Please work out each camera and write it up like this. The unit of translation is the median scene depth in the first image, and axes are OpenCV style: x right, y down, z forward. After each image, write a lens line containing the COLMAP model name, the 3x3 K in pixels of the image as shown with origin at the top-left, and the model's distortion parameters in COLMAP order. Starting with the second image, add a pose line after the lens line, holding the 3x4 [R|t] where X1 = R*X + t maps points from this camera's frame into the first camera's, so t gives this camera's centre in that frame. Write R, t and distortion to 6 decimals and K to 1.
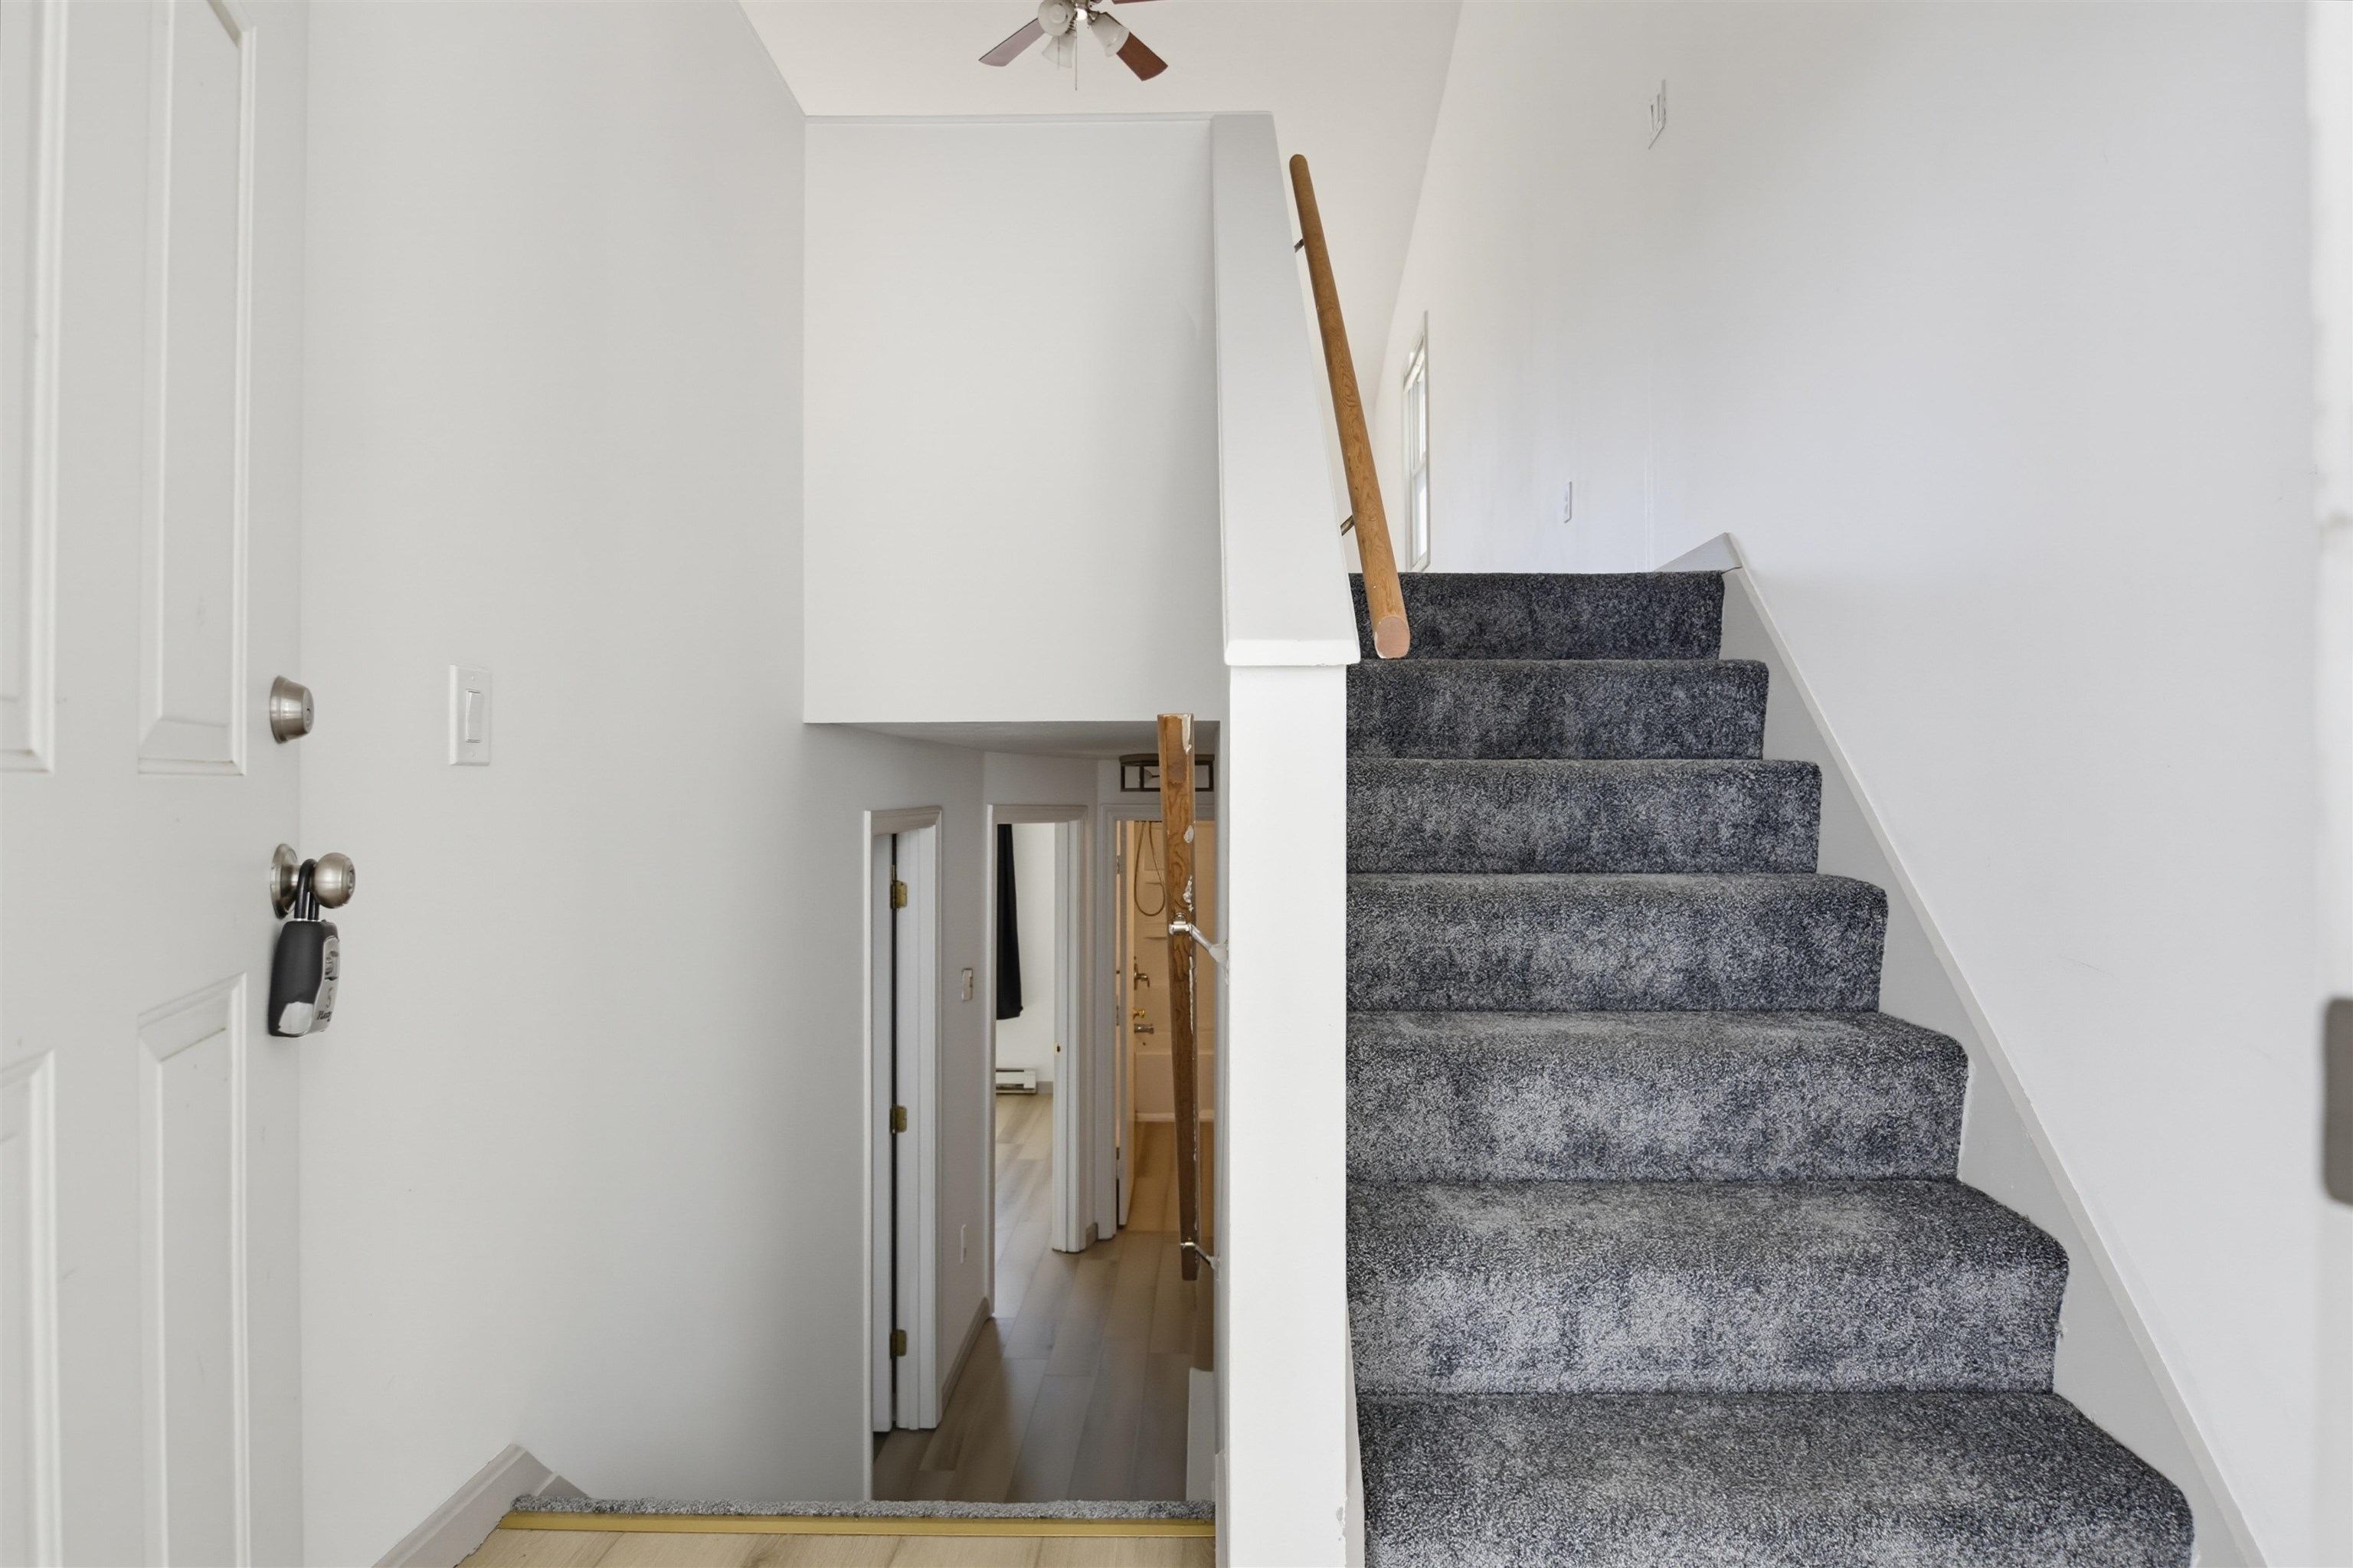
lens RADIAL K [[1348.9, 0, 1176.5], [0, 1348.9, 784.0], [0, 0, 1]] dist [-0.000760, -0.015996]
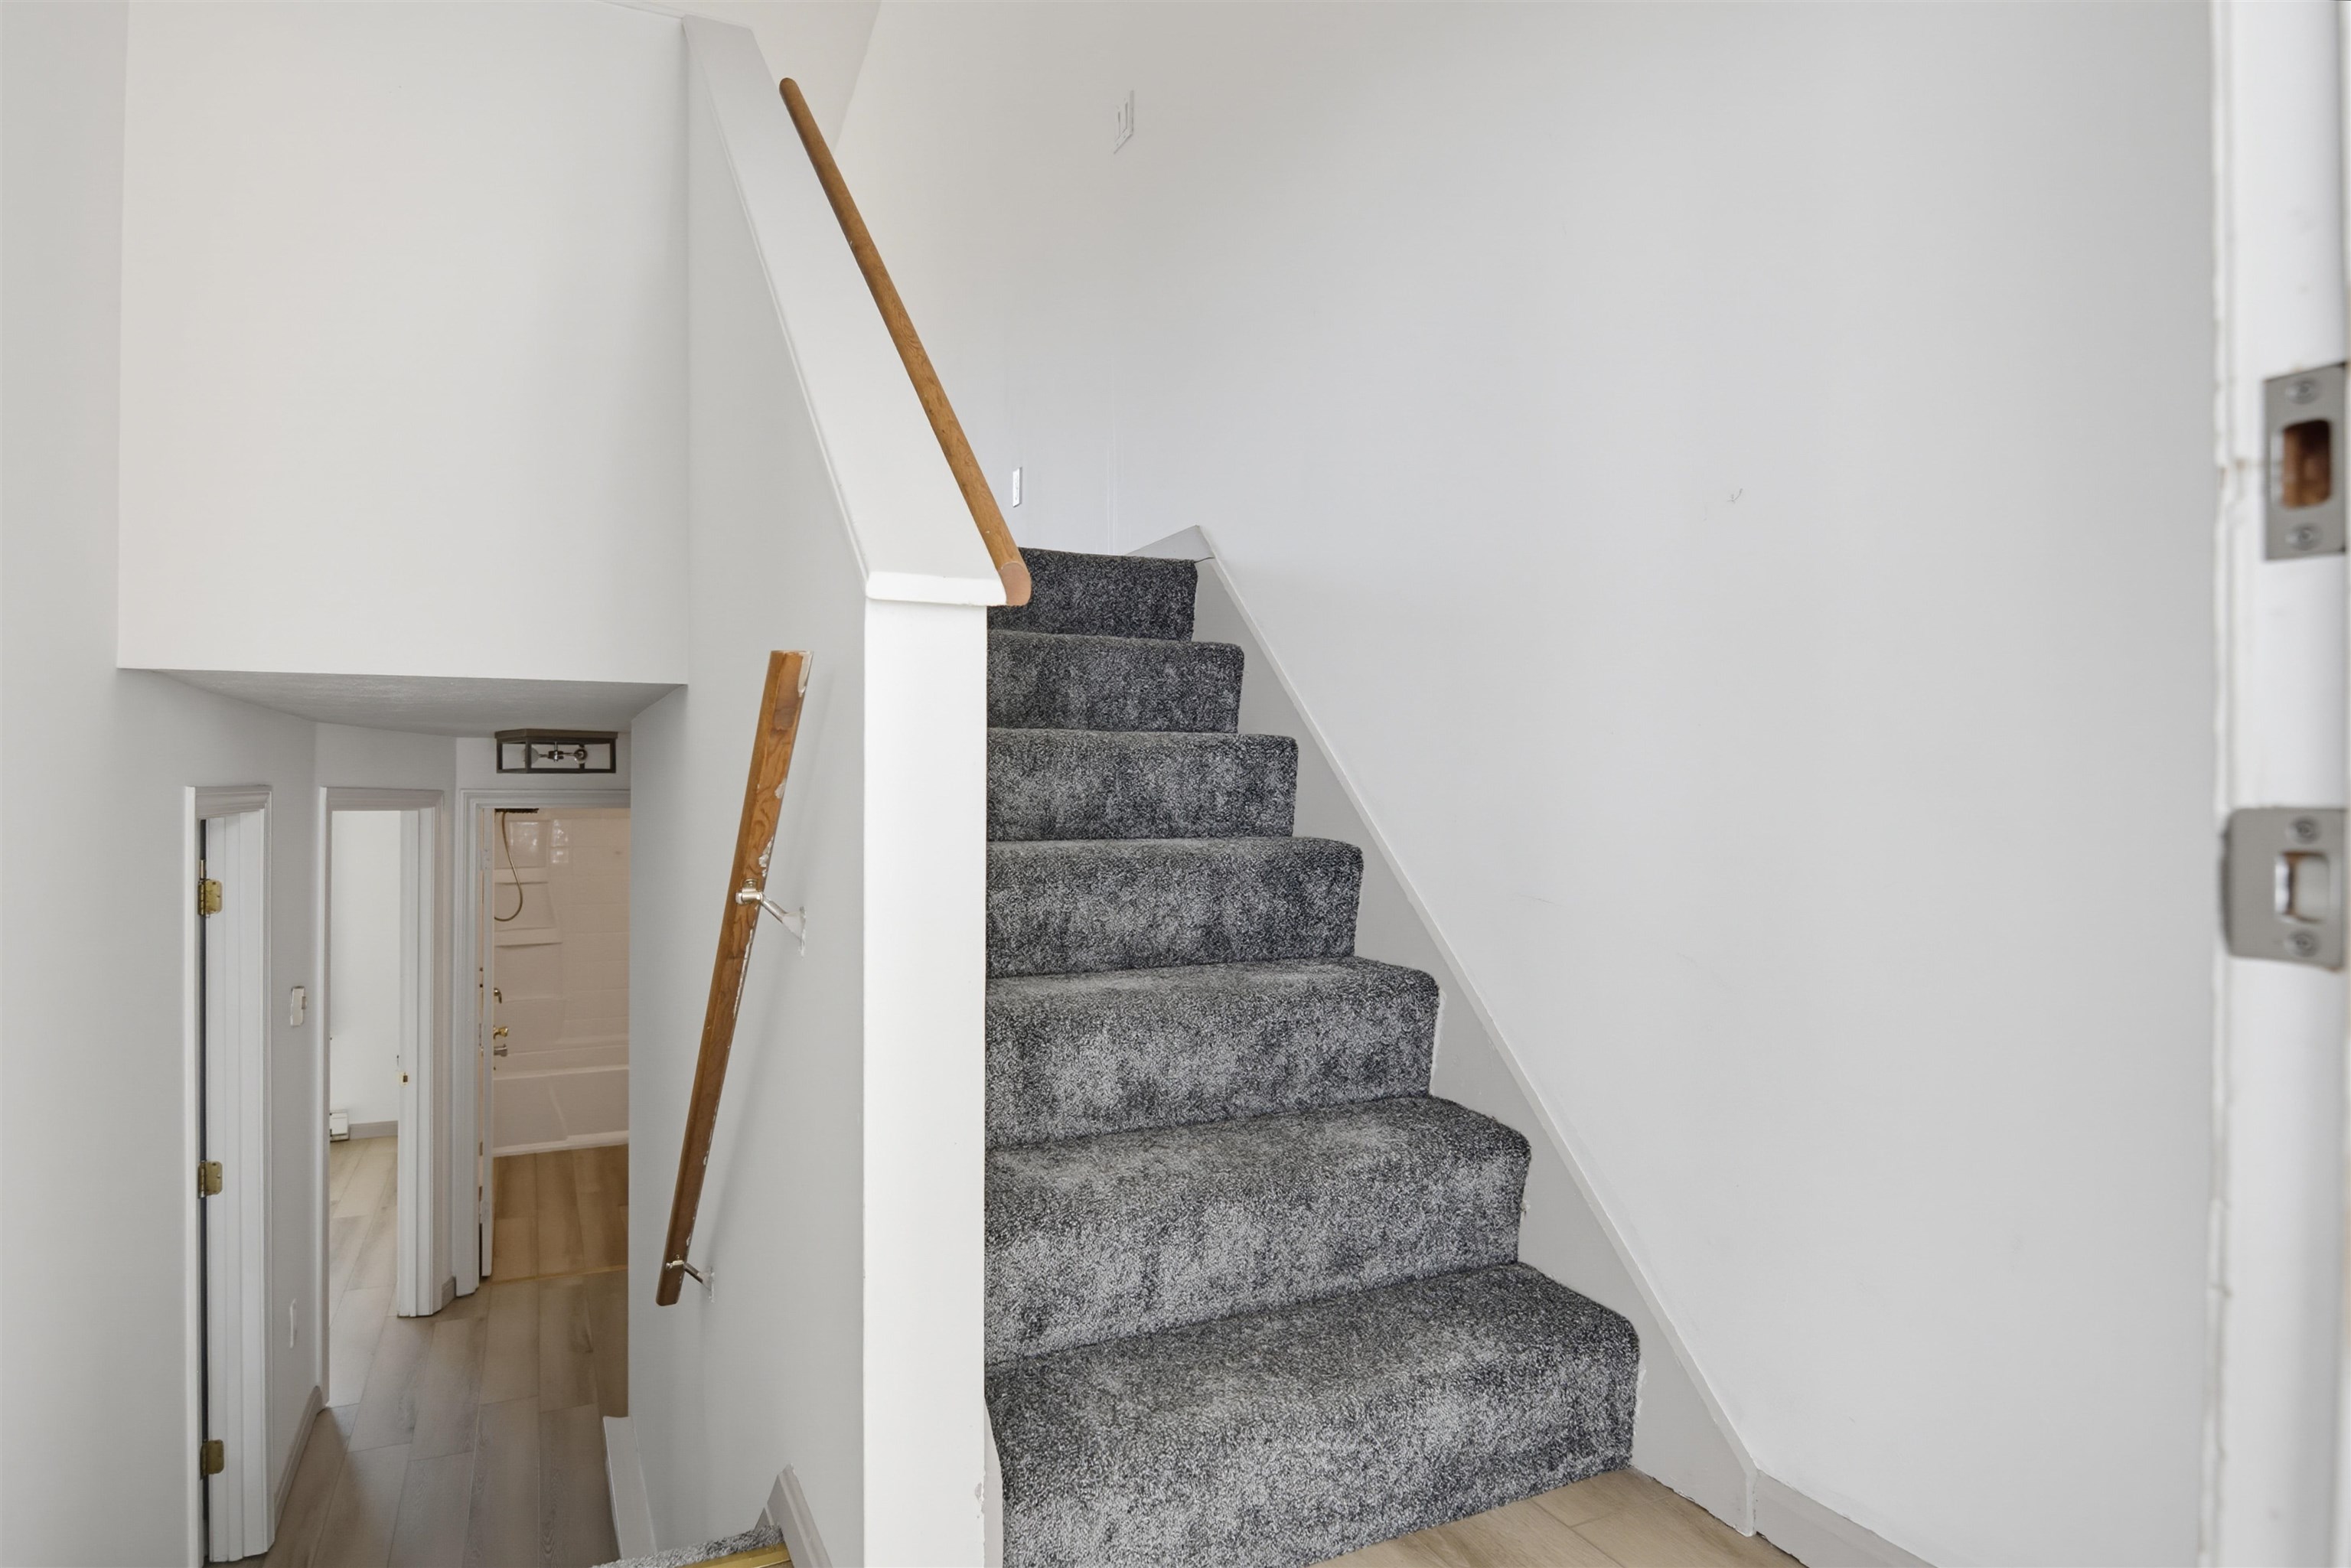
lens RADIAL K [[1371.6, 0, 1175.5], [0, 1371.6, 784.0], [0, 0, 1]] dist [0.005118, -0.021354]
pose [[0.889466, 0.004348, 0.456980, -0.153397], [-0.005002, 0.999987, 0.000223, 0.028303], [-0.456973, -0.002484, 0.889477, 0.051329]]
